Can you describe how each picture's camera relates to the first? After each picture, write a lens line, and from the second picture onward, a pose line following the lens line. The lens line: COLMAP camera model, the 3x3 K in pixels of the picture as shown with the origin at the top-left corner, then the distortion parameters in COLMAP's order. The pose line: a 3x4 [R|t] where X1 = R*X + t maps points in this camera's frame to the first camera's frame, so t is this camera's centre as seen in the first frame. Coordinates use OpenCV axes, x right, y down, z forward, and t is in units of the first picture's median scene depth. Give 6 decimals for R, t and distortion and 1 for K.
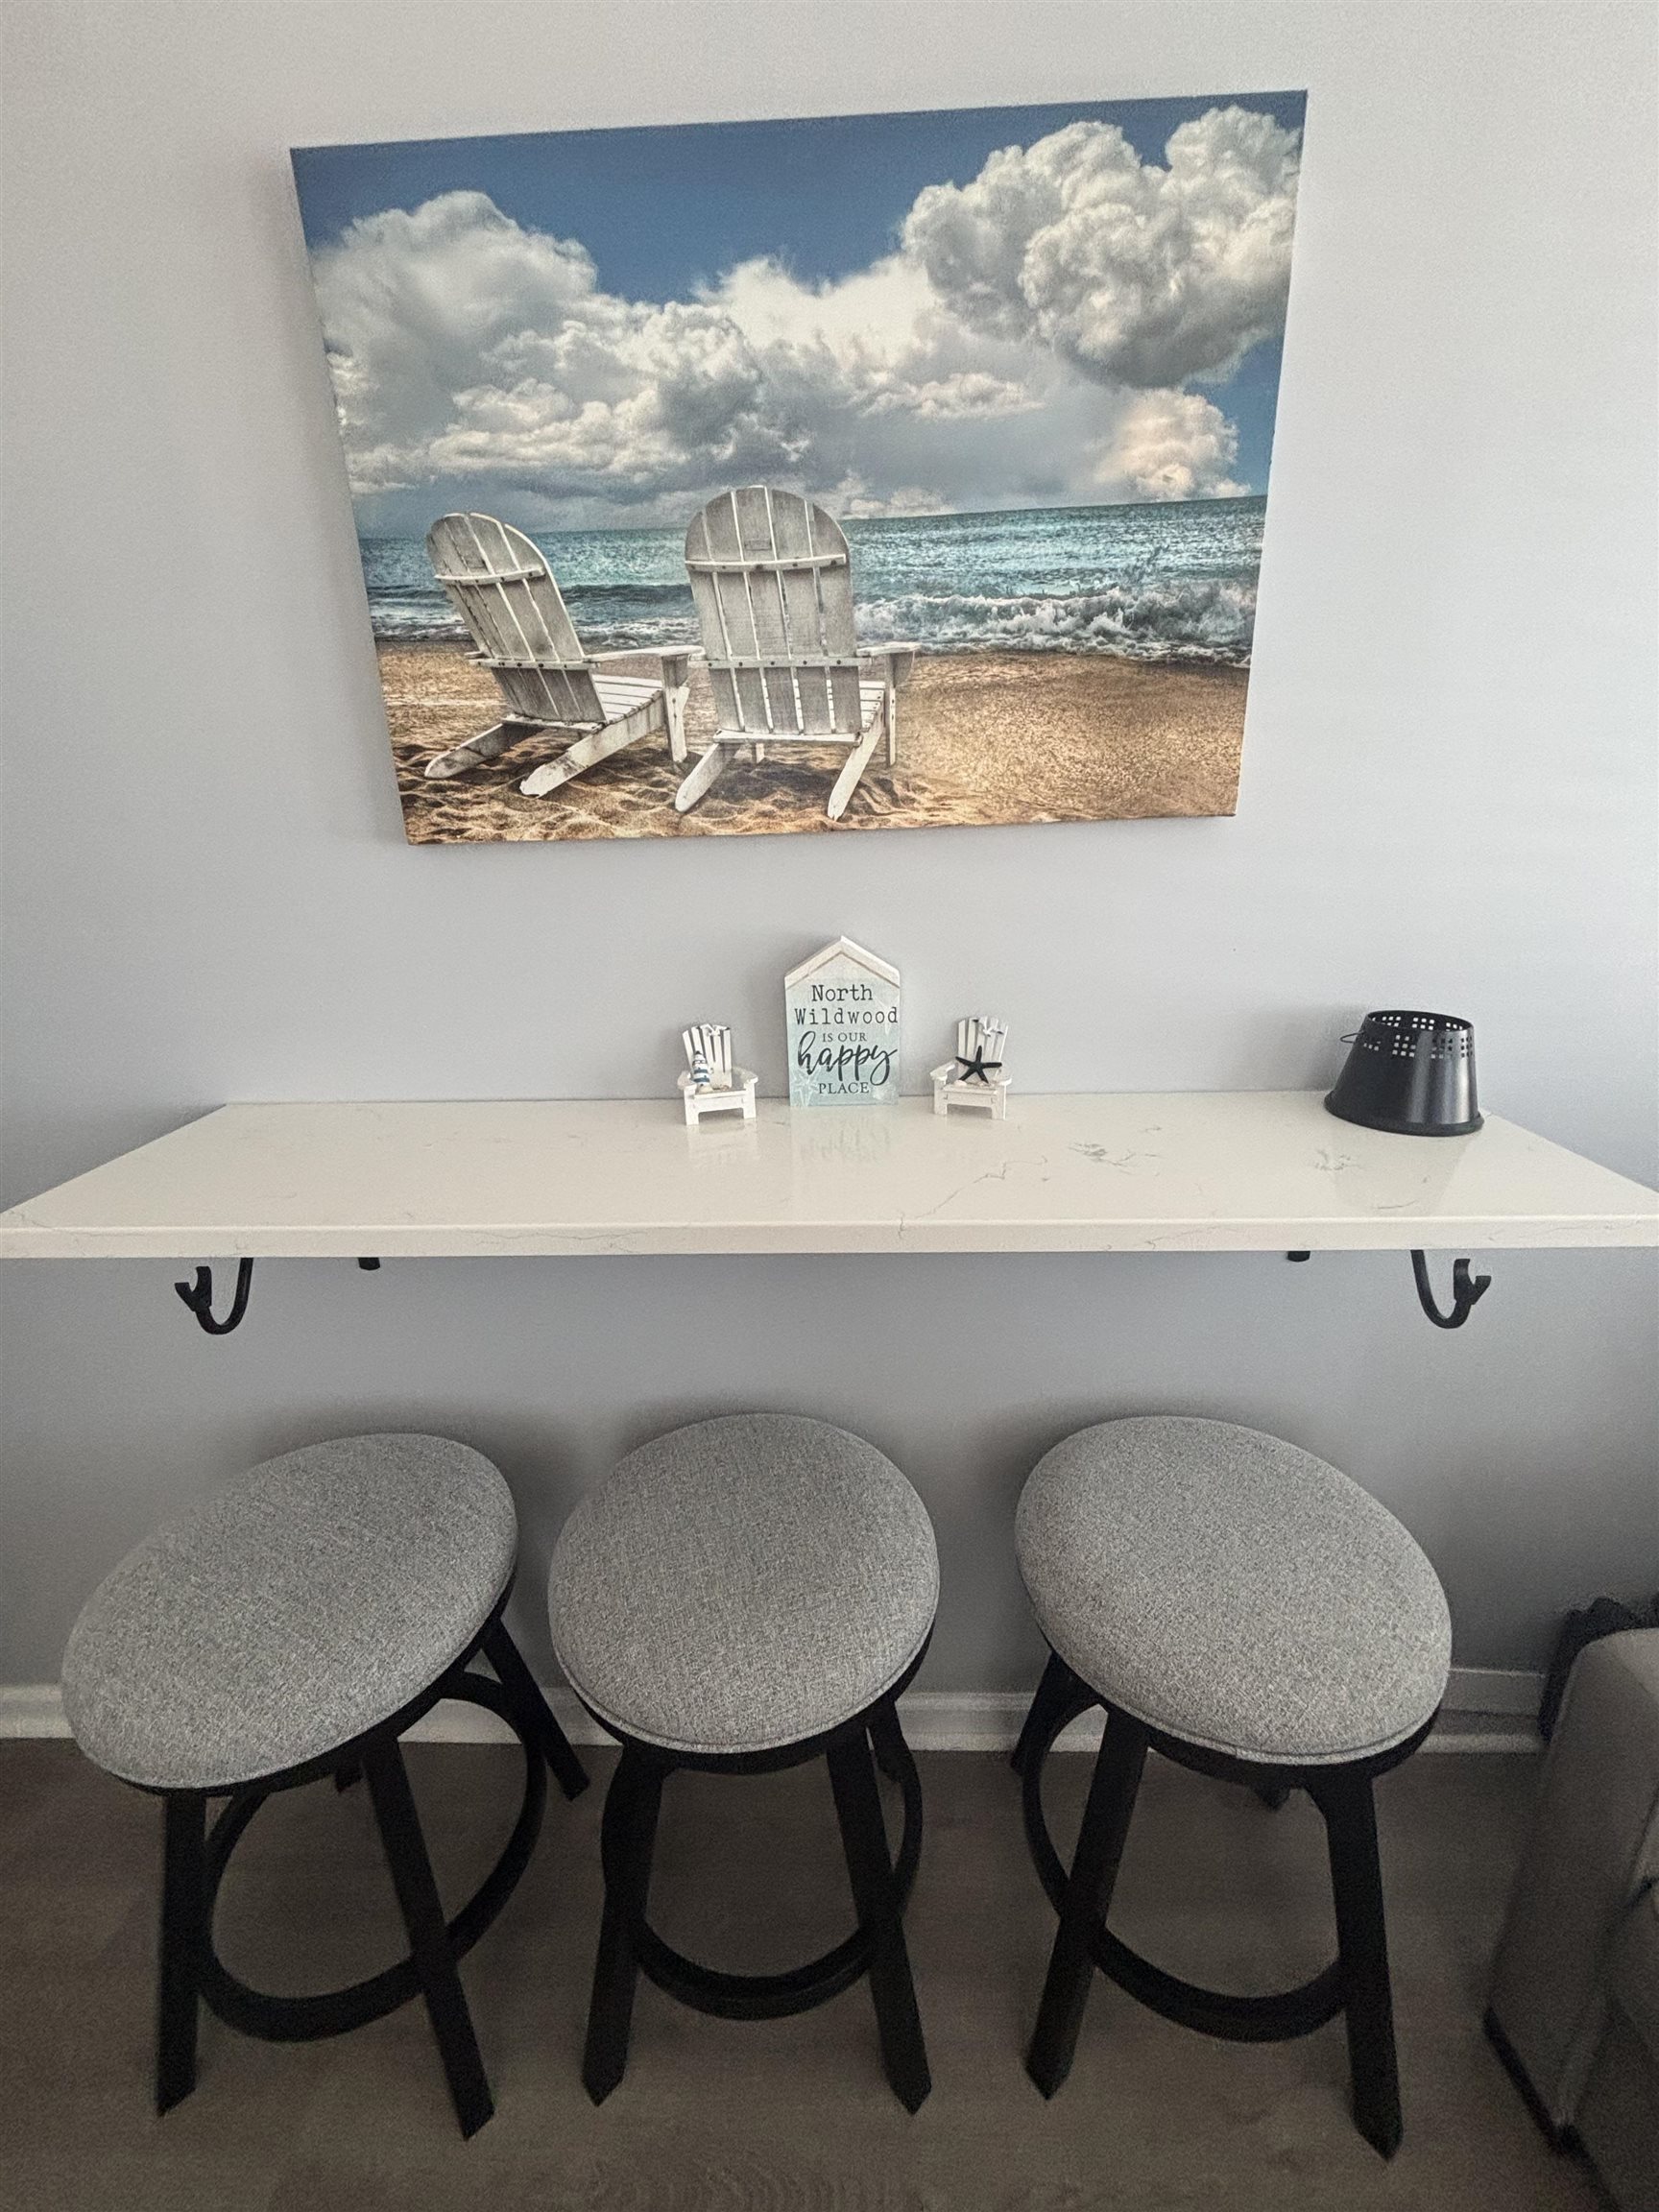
lens RADIAL K [[892.4, 0, 837.2], [0, 892.4, 1112.8], [0, 0, 1]] dist [-0.017192, 0.008916]
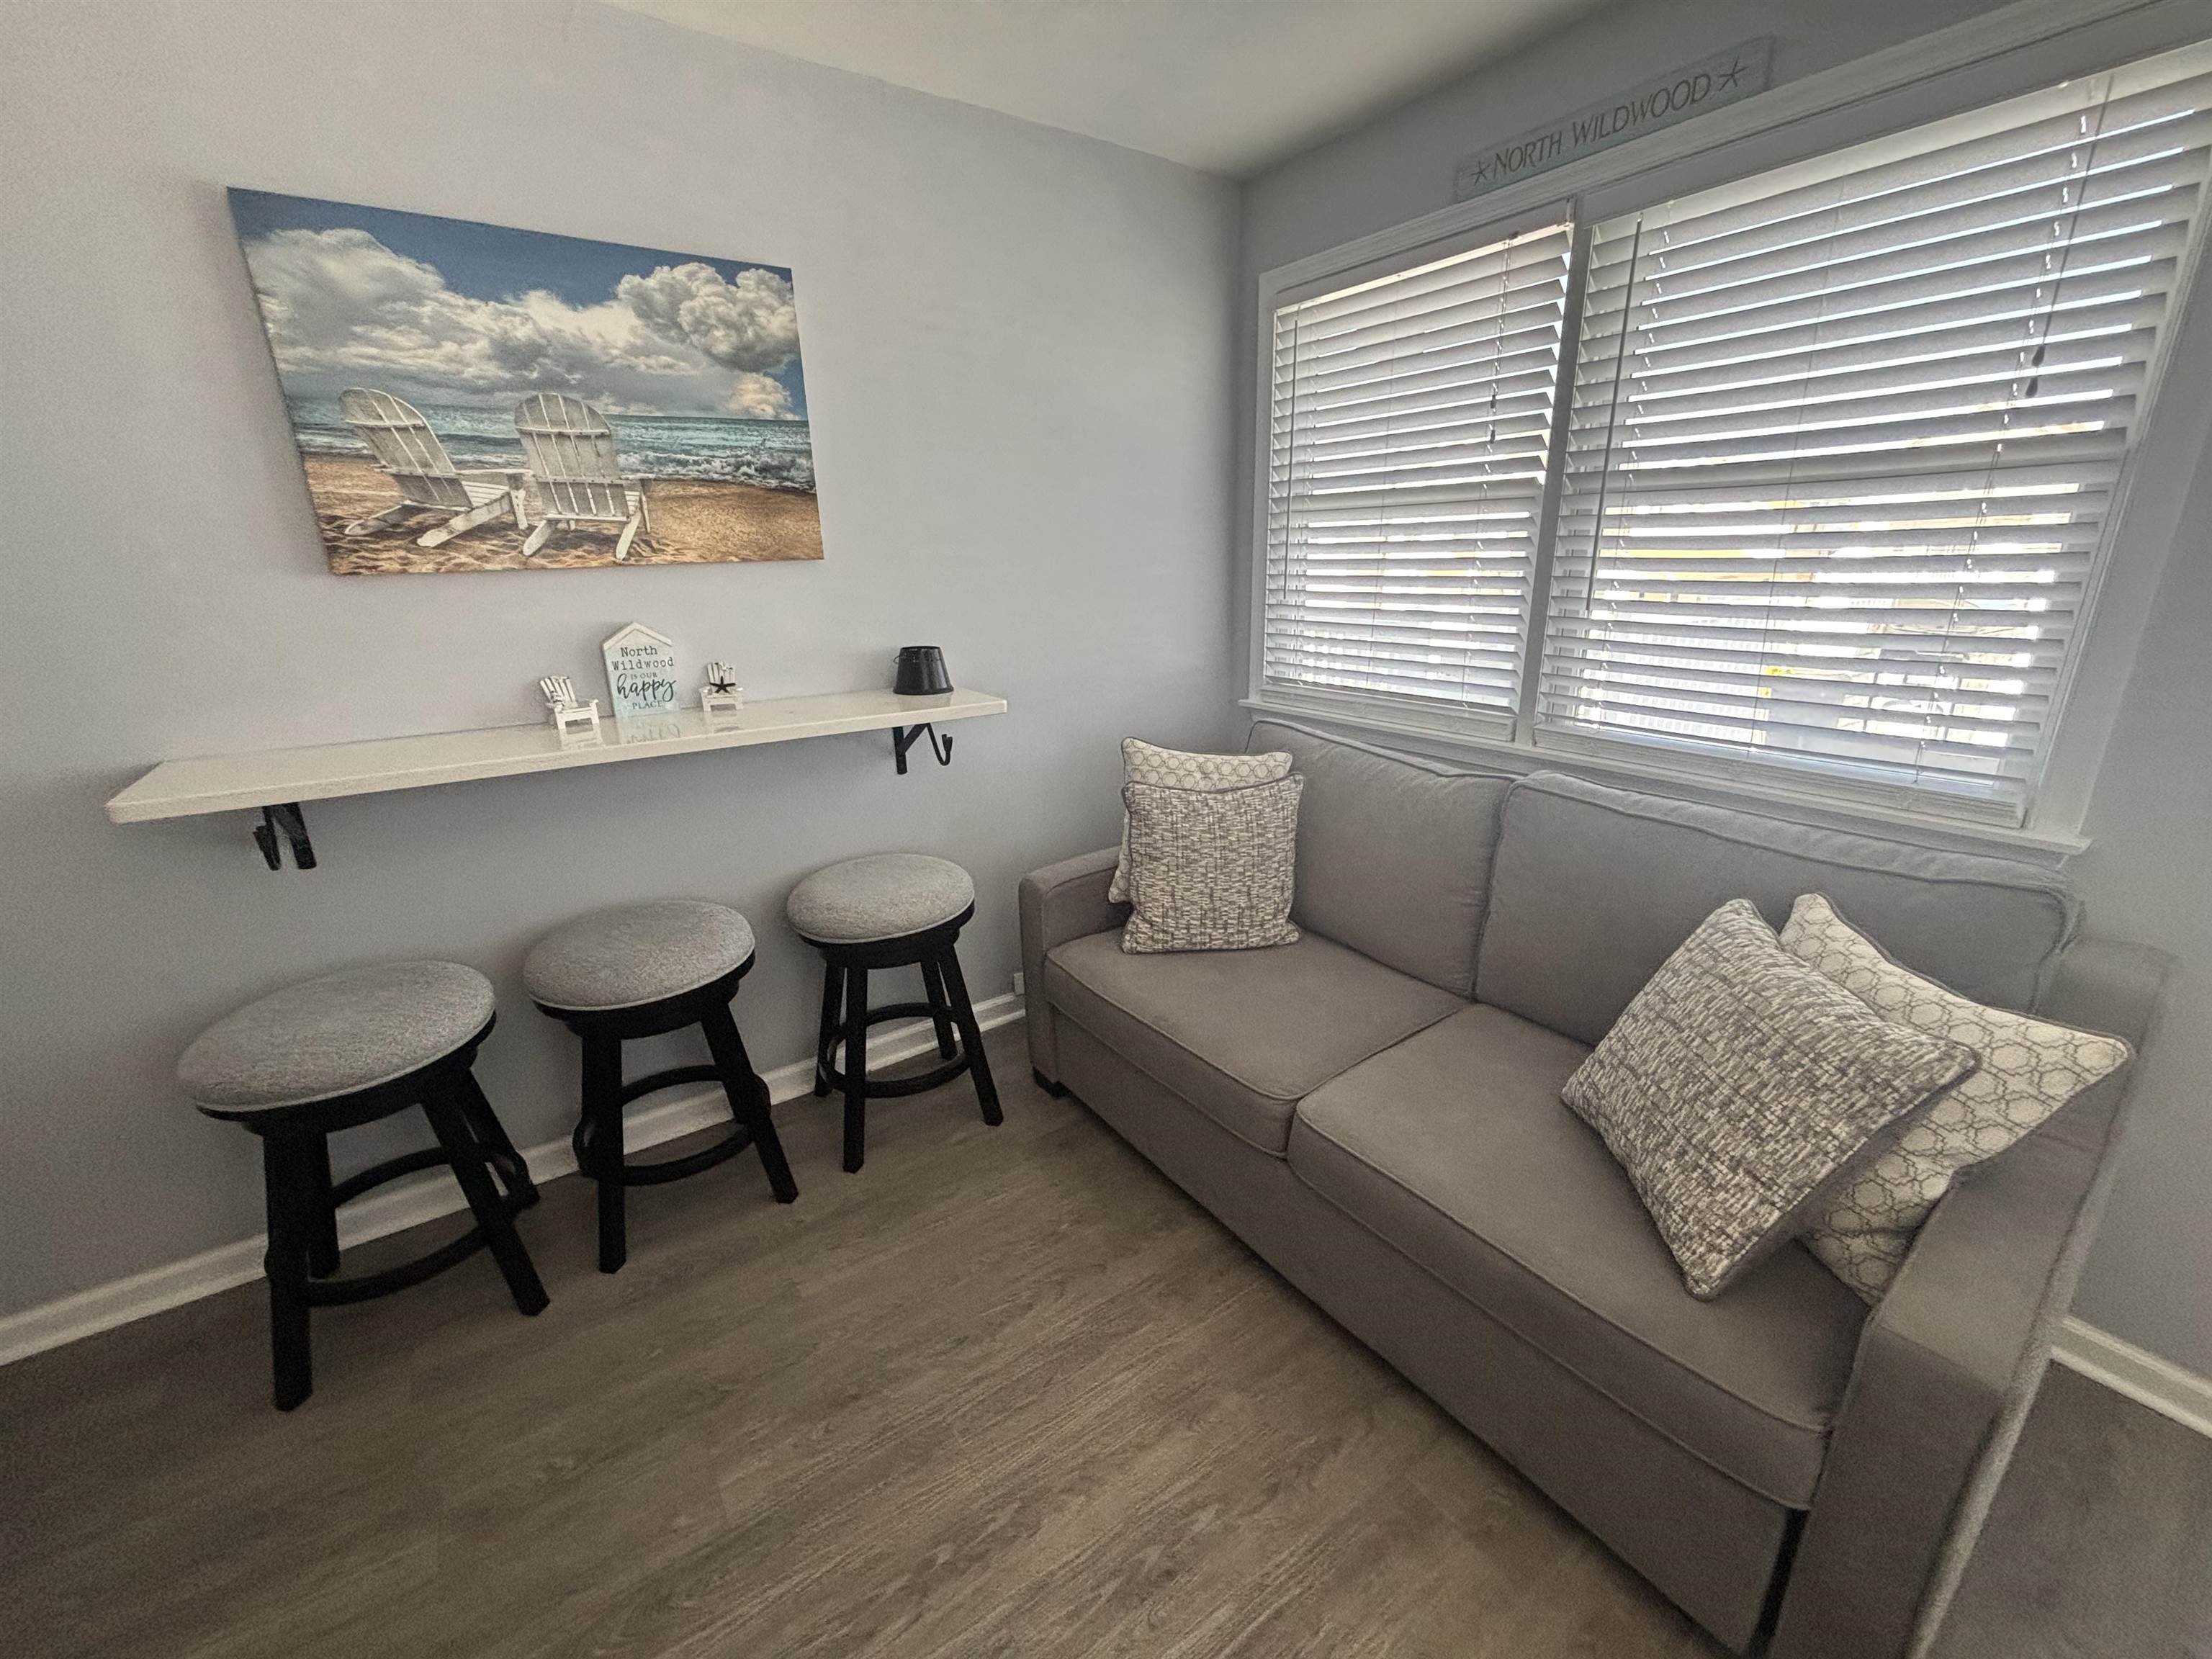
lens RADIAL K [[890.5, 0, 1101.5], [0, 890.5, 833.1], [0, 0, 1]] dist [-0.017933, 0.010253]
pose [[0.805400, -0.171733, 0.567308, -0.382969], [0.183605, 0.982315, 0.036700, 0.402316], [-0.563577, 0.074603, 0.822688, -1.213067]]
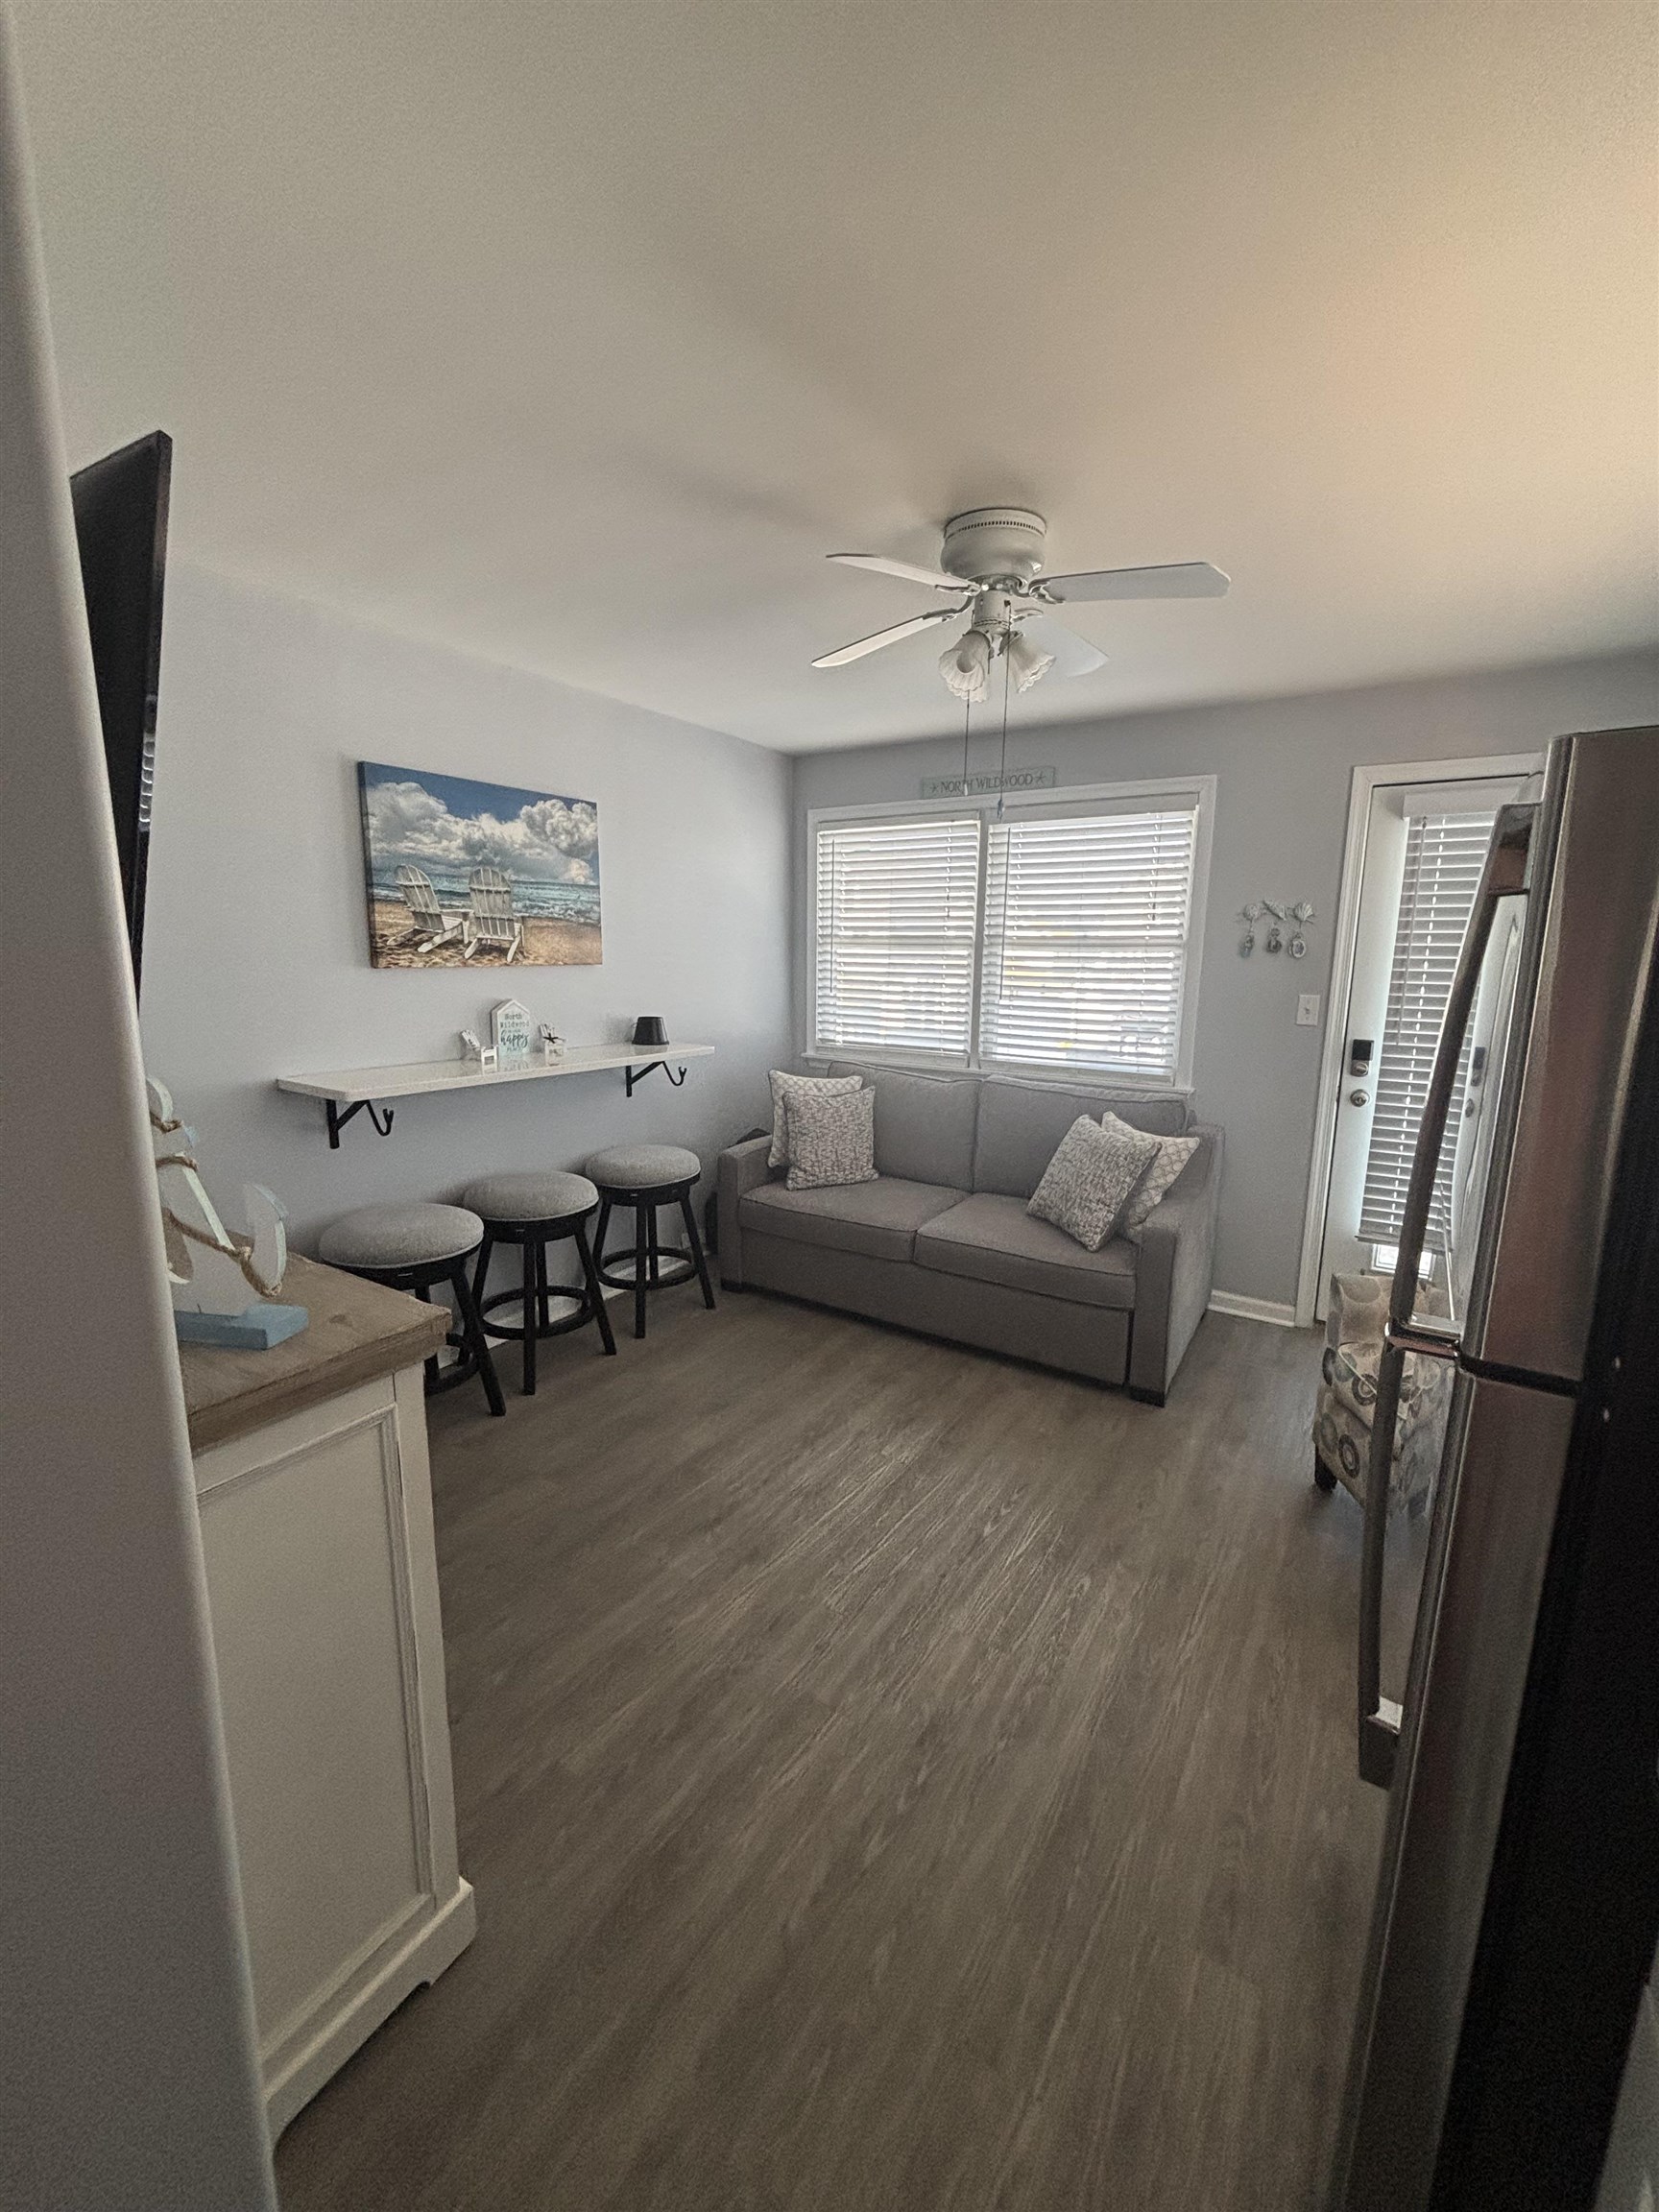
lens RADIAL K [[888.9, 0, 829.5], [0, 888.9, 1106.0], [0, 0, 1]] dist [0.002777, -0.000071]
pose [[0.518585, -0.118808, 0.846731, -2.353952], [0.237102, 0.971444, -0.008908, 0.516282], [-0.821494, 0.205381, 0.531946, -1.679021]]
